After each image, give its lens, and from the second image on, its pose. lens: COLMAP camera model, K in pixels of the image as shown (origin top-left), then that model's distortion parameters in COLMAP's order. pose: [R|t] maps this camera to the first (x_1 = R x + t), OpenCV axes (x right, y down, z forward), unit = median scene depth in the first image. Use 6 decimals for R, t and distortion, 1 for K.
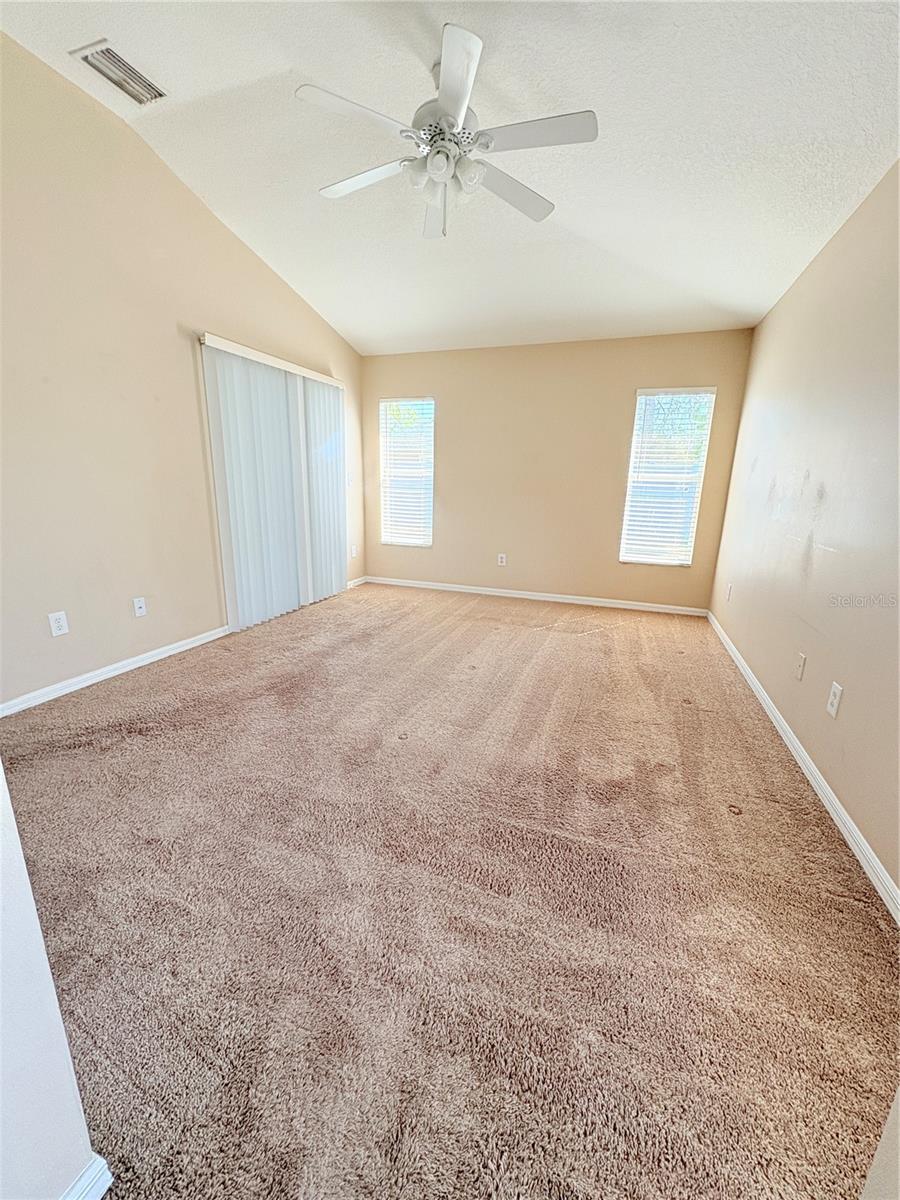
lens RADIAL K [[474.9, 0, 456.6], [0, 474.9, 594.5], [0, 0, 1]] dist [-0.000388, -0.000551]
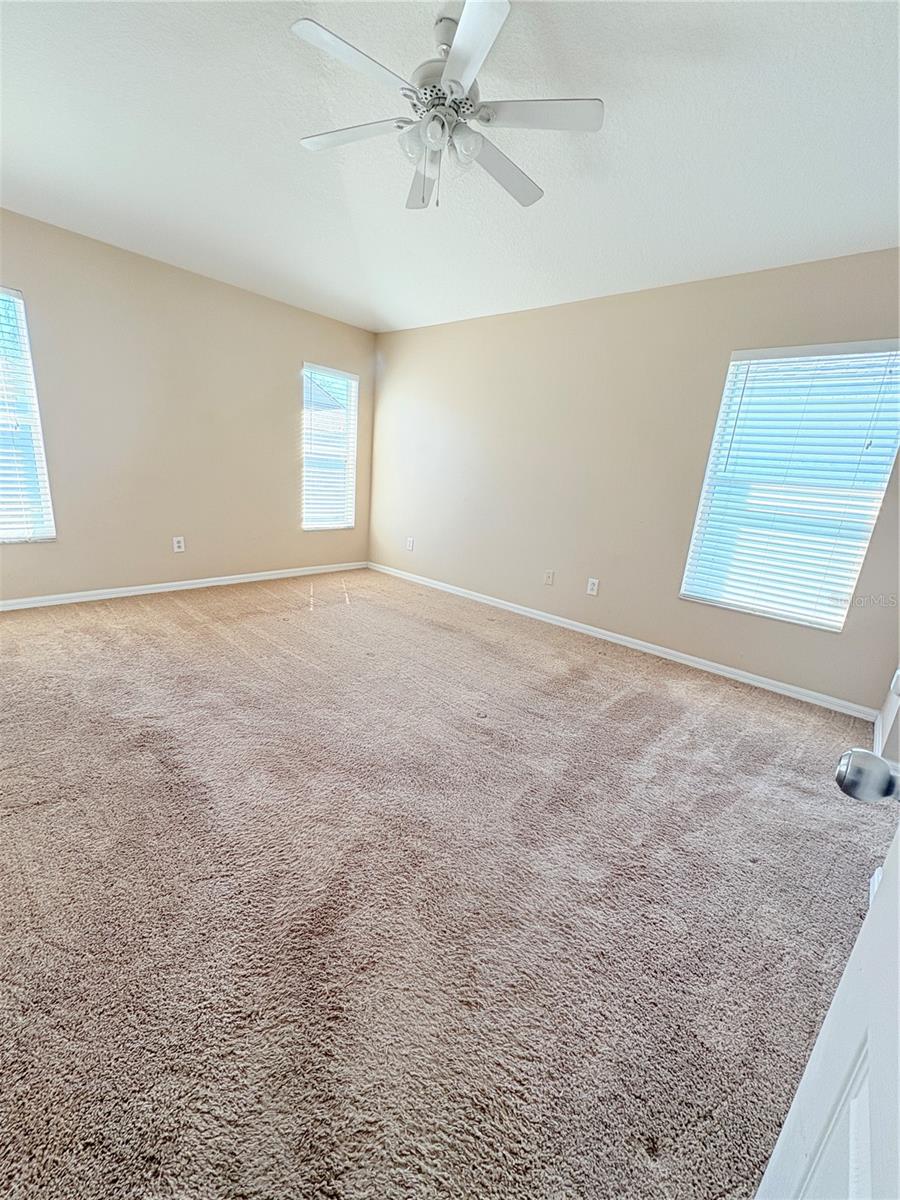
lens RADIAL K [[474.9, 0, 449.6], [0, 474.9, 594.6], [0, 0, 1]] dist [-0.000388, -0.000551]
pose [[0.392376, -0.229334, 0.890756, -0.507526], [0.141446, 0.971944, 0.187930, -0.086357], [-0.908864, 0.052255, 0.413806, 0.301783]]
